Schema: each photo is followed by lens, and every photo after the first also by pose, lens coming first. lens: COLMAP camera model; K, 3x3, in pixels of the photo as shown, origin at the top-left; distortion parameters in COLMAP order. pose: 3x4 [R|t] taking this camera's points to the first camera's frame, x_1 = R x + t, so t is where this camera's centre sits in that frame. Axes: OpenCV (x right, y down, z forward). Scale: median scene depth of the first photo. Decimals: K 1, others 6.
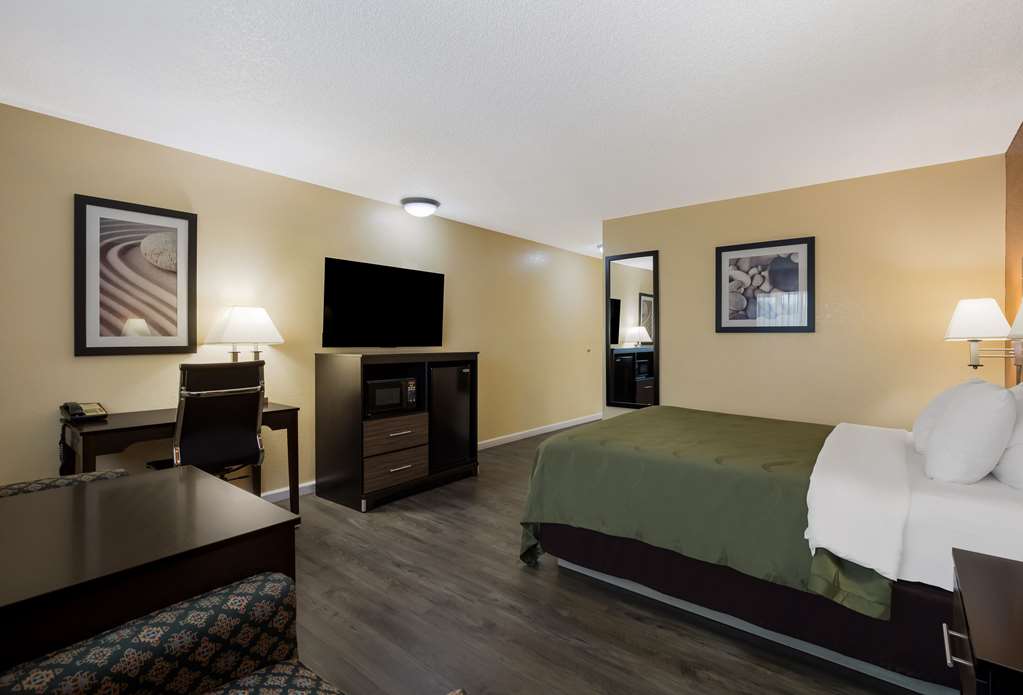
lens RADIAL K [[479.4, 0, 537.7], [0, 479.4, 345.1], [0, 0, 1]] dist [-0.020583, 0.000025]
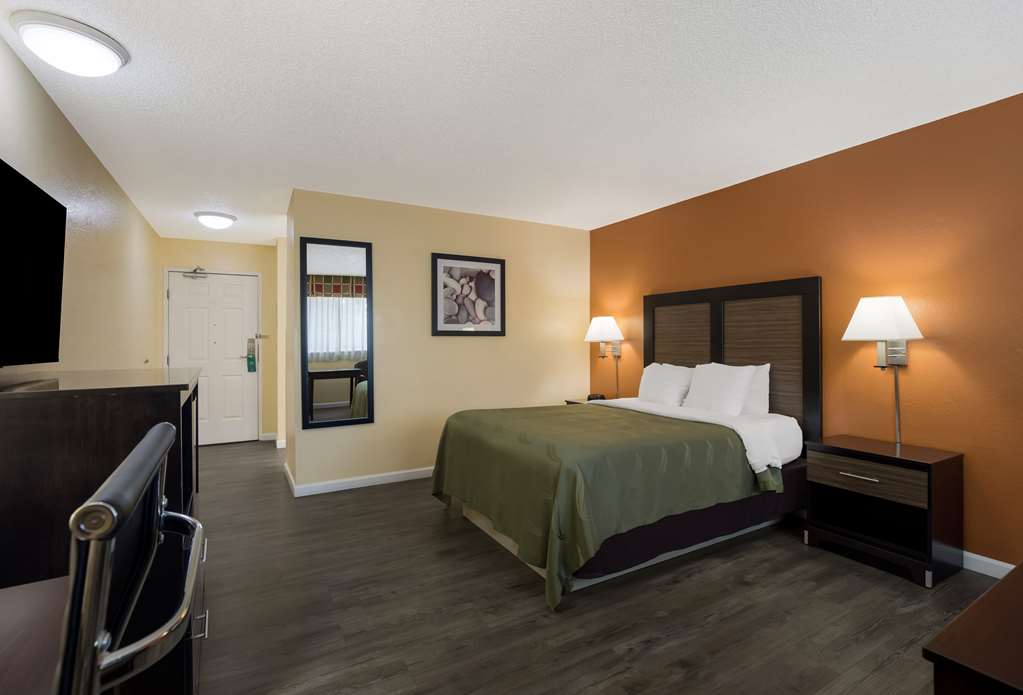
lens RADIAL K [[471.2, 0, 508.9], [0, 471.2, 342.8], [0, 0, 1]] dist [-0.001422, 0.000039]
pose [[0.378592, -0.005531, 0.925547, -0.525384], [0.019258, 0.999813, -0.001902, -0.006387], [-0.925363, 0.018545, 0.378628, 0.488362]]
